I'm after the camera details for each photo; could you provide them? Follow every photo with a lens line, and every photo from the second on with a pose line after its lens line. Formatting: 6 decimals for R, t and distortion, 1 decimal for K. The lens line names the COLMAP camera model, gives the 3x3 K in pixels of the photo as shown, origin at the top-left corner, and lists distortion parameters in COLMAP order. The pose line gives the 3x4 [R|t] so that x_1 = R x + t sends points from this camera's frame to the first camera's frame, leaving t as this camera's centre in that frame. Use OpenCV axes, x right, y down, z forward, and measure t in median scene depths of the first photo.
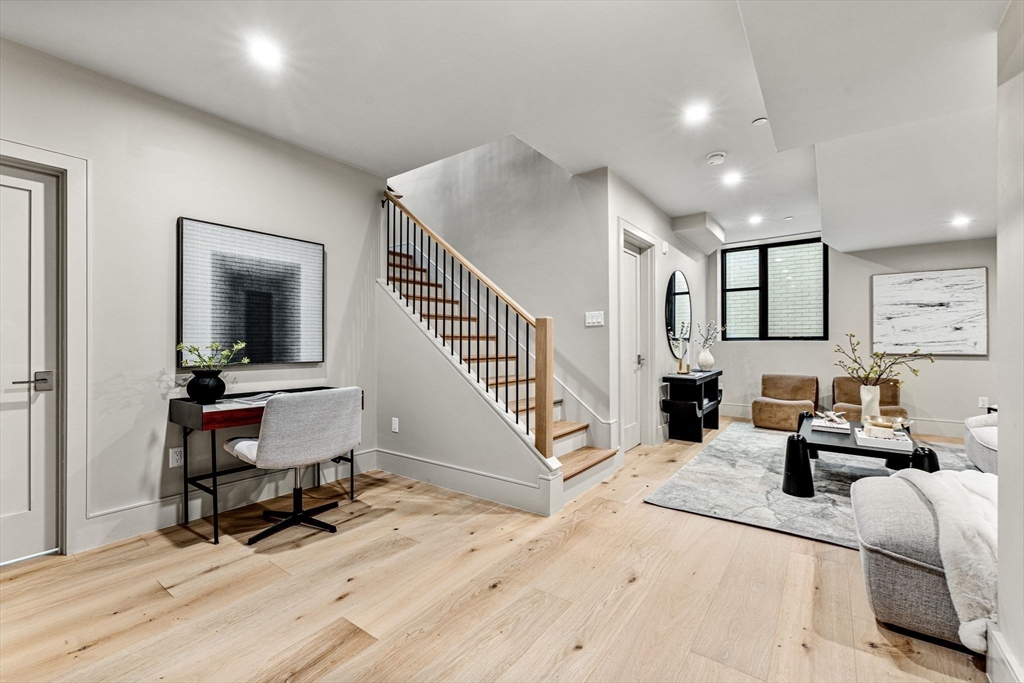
lens RADIAL K [[434.6, 0, 512.0], [0, 434.6, 341.5], [0, 0, 1]] dist [0.003900, -0.000115]
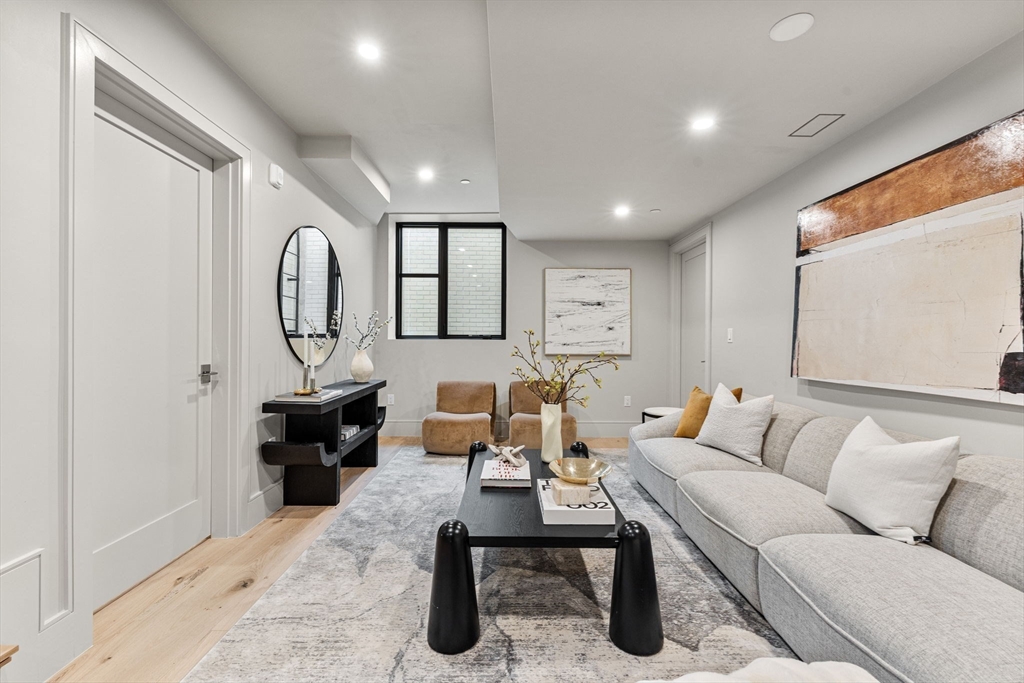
lens RADIAL K [[434.6, 0, 512.0], [0, 434.6, 341.5], [0, 0, 1]] dist [0.003900, -0.000115]
pose [[0.801741, 0.004176, 0.597657, 0.234502], [-0.006709, 0.999975, 0.002013, -0.000488], [-0.597634, -0.005624, 0.801749, 0.319123]]
